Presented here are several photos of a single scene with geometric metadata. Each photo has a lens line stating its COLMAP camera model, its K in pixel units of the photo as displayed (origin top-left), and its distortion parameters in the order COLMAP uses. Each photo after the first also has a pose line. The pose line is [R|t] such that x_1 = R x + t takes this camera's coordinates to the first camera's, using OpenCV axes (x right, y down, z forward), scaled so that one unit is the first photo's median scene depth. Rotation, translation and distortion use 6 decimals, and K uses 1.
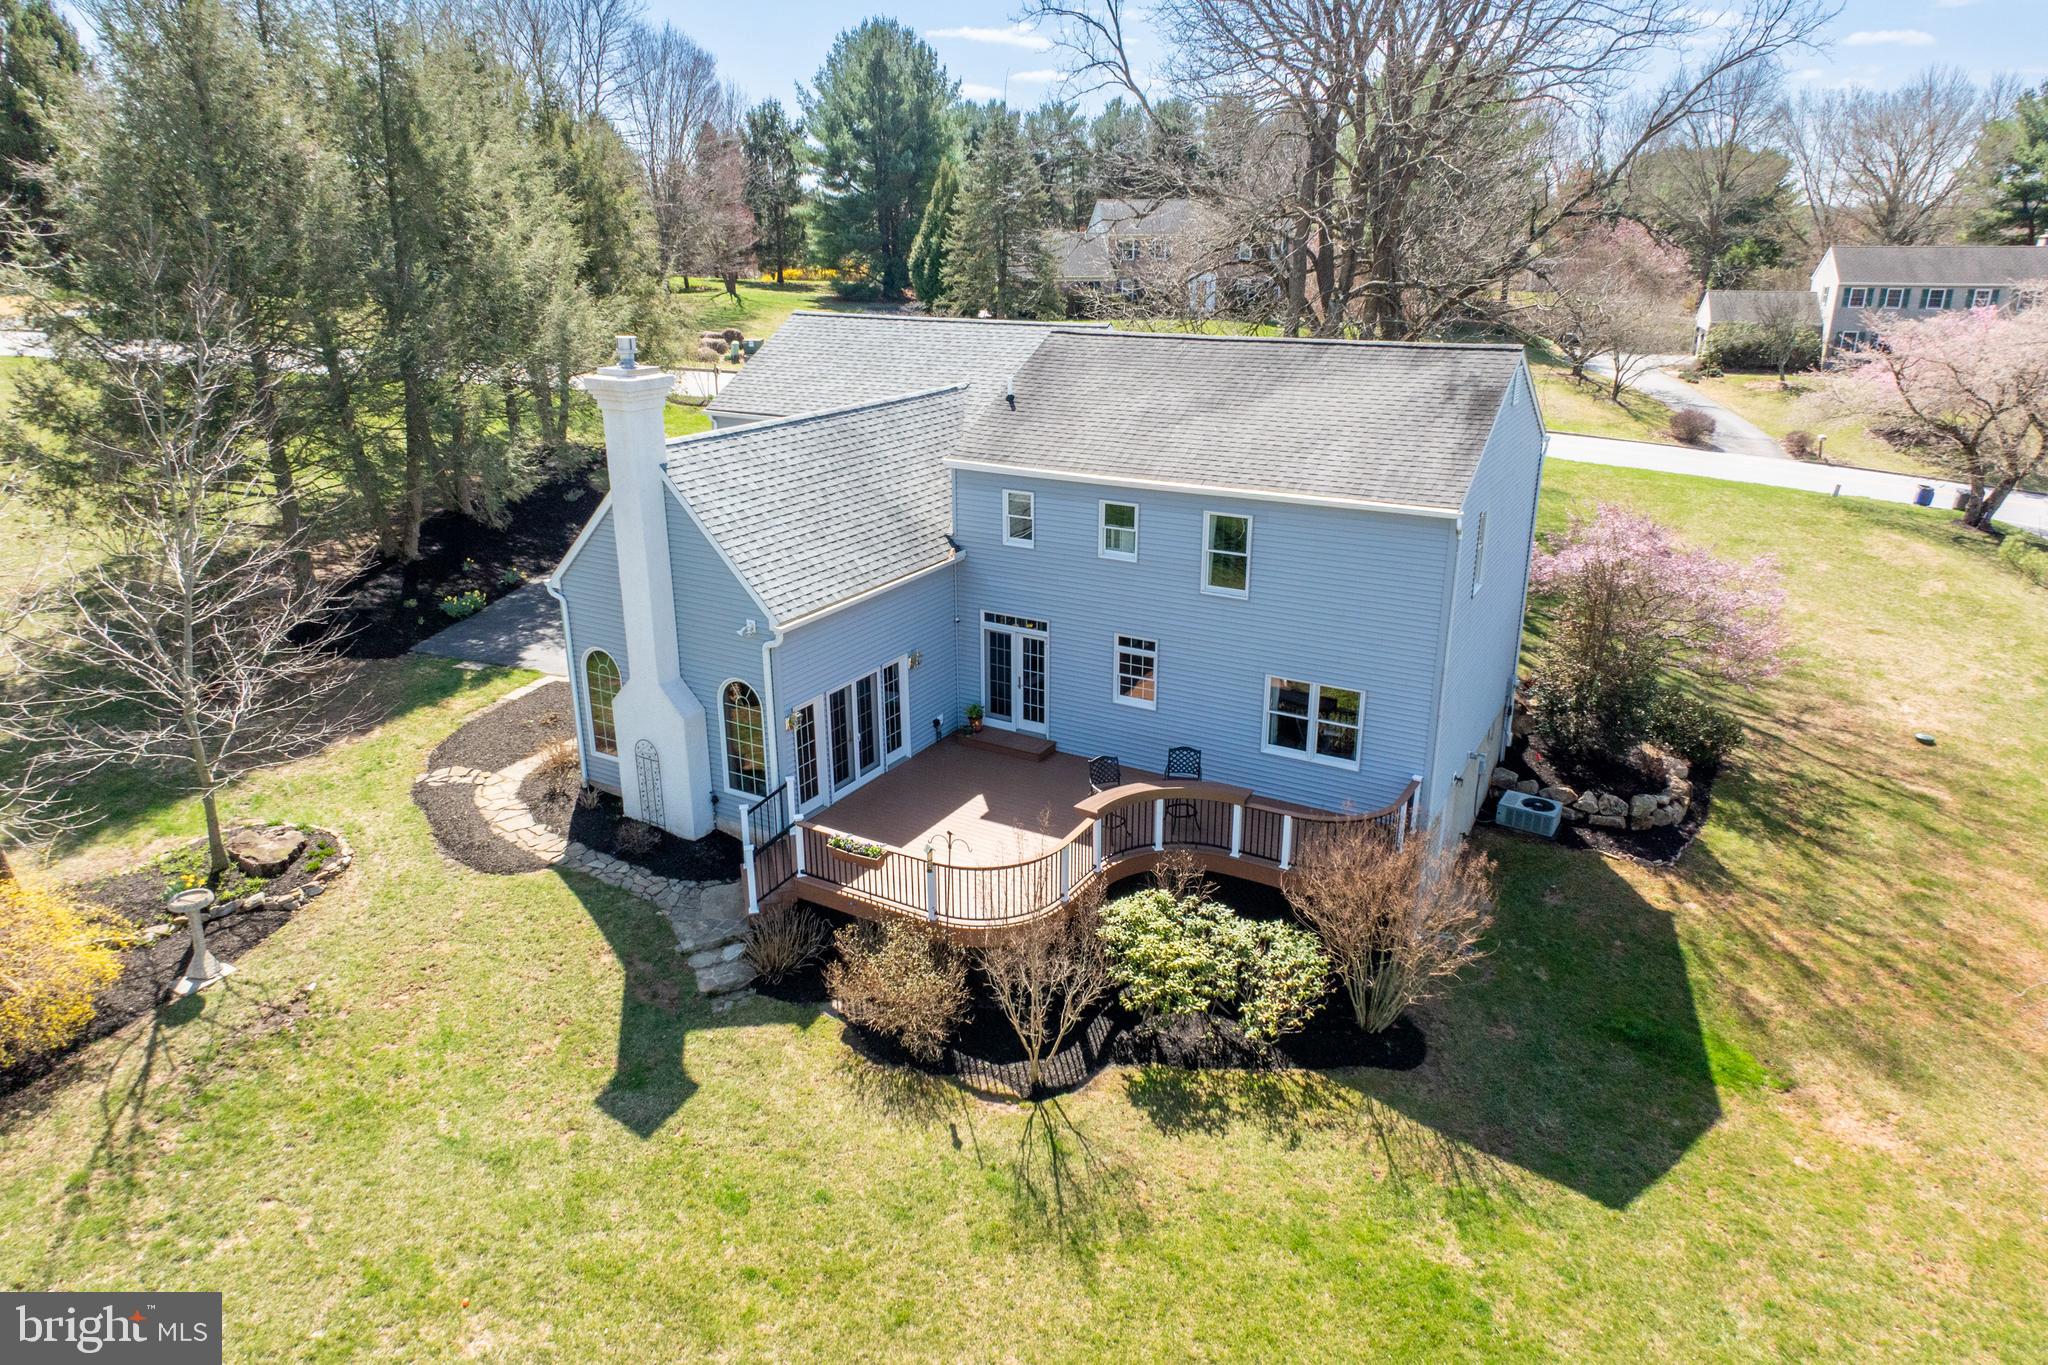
lens RADIAL K [[1280.7, 0, 1024.0], [0, 1280.7, 682.5], [0, 0, 1]] dist [-0.005030, -0.001425]
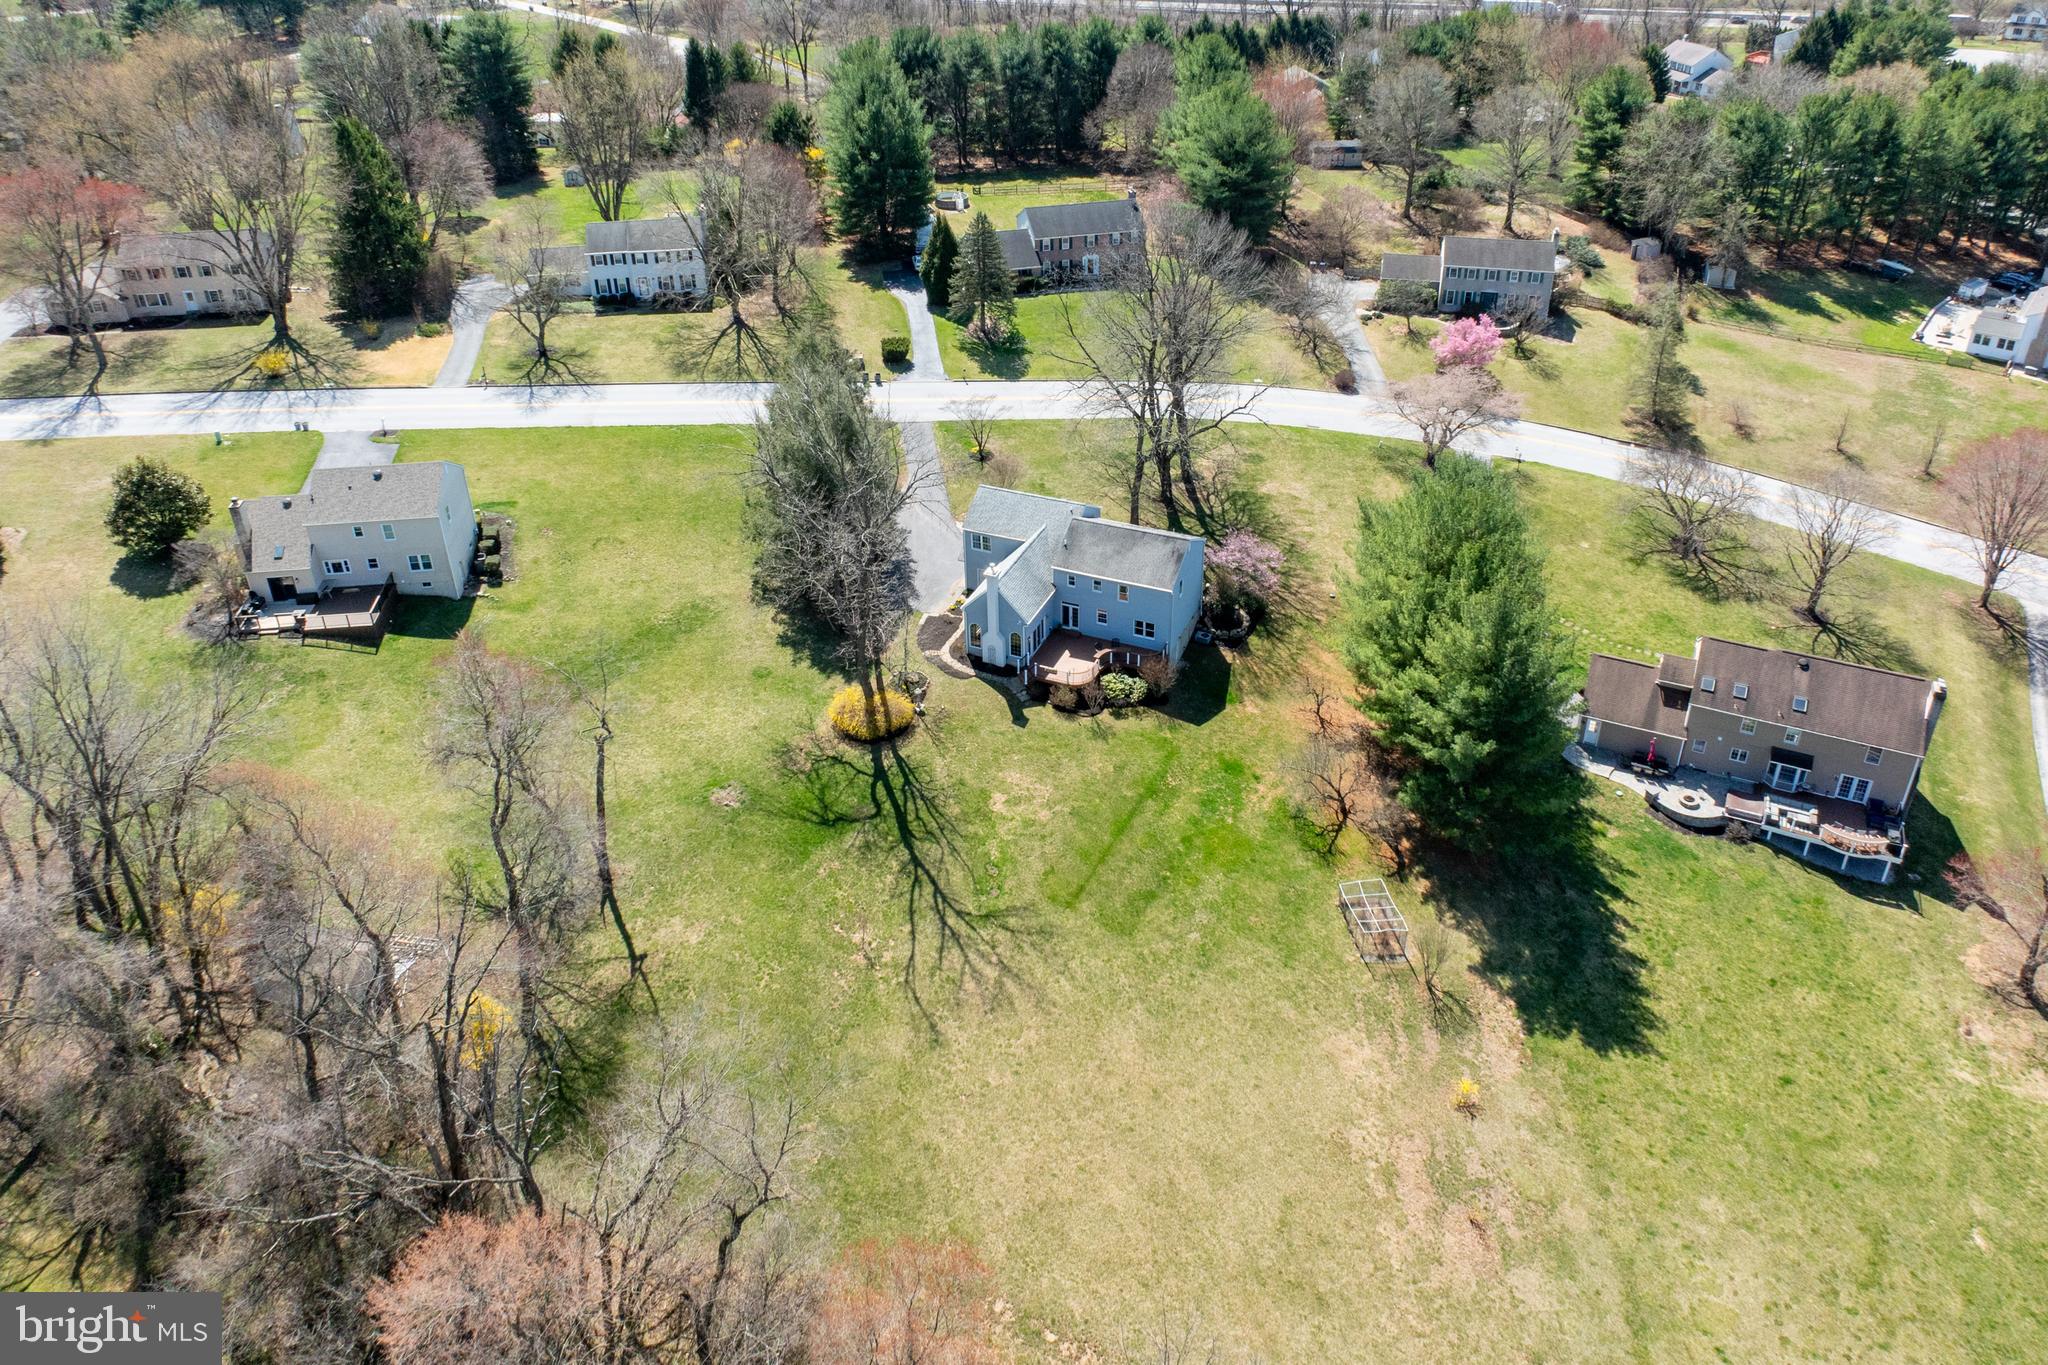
lens RADIAL K [[777.8, 0, 1023.5], [0, 777.8, 679.0], [0, 0, 1]] dist [-0.002241, -0.000224]
pose [[0.996547, -0.078633, 0.026675, -0.253736], [0.069832, 0.967480, 0.243115, -0.453986], [-0.044924, -0.240413, 0.969631, -1.505312]]
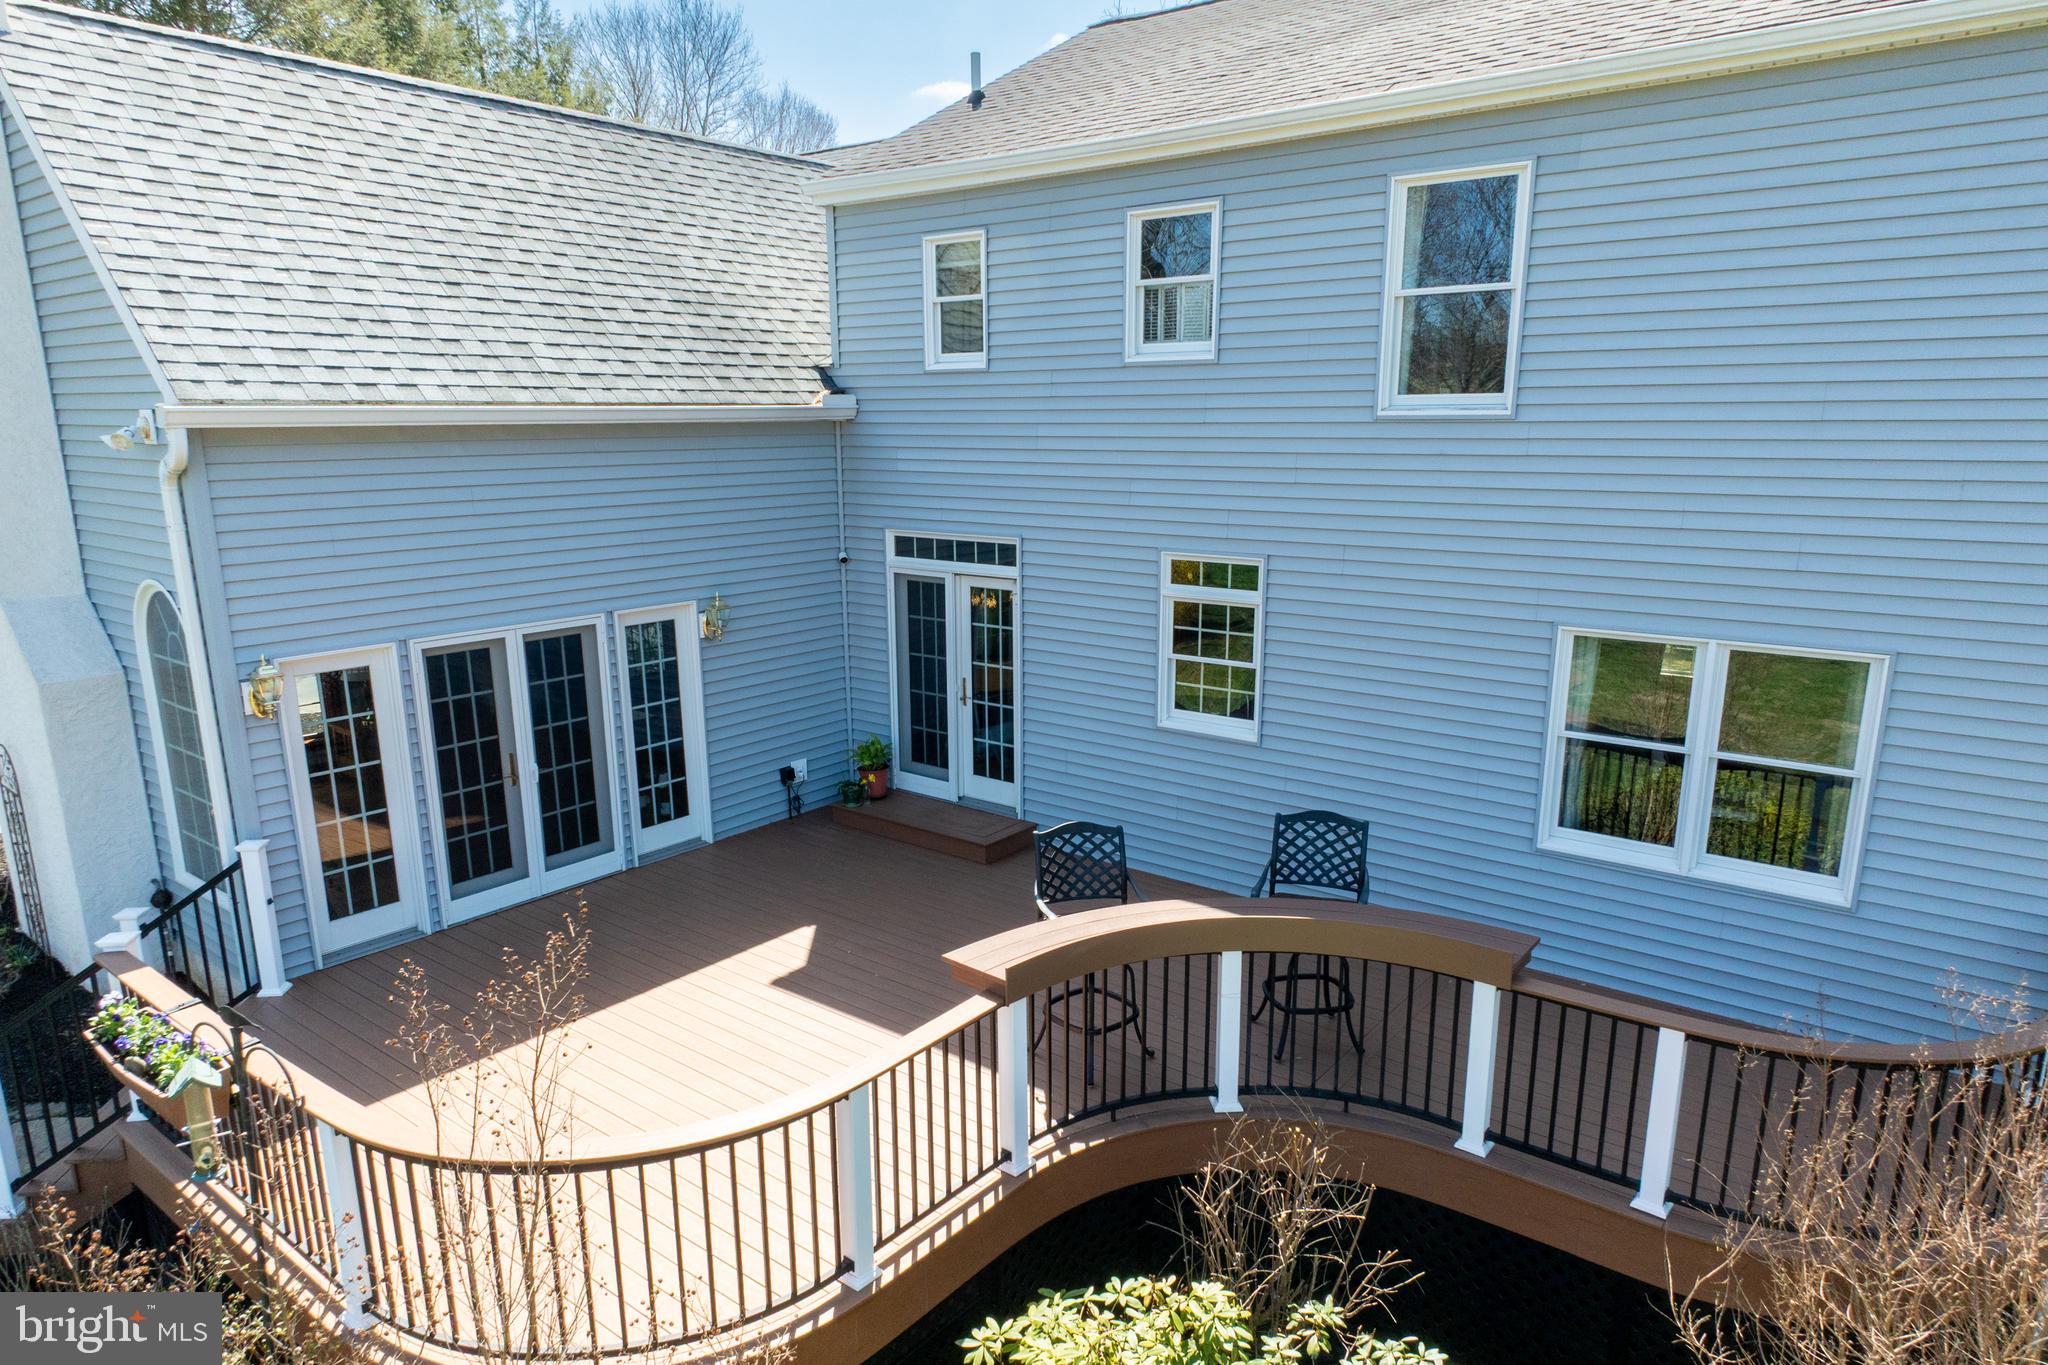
lens RADIAL K [[1293.0, 0, 1037.6], [0, 1293.0, 740.3], [0, 0, 1]] dist [0.002388, -0.000229]
pose [[0.992009, 0.033977, -0.121506, 0.087222], [-0.045352, 0.994715, -0.092115, 0.064726], [0.117734, 0.096890, 0.988307, 0.612692]]
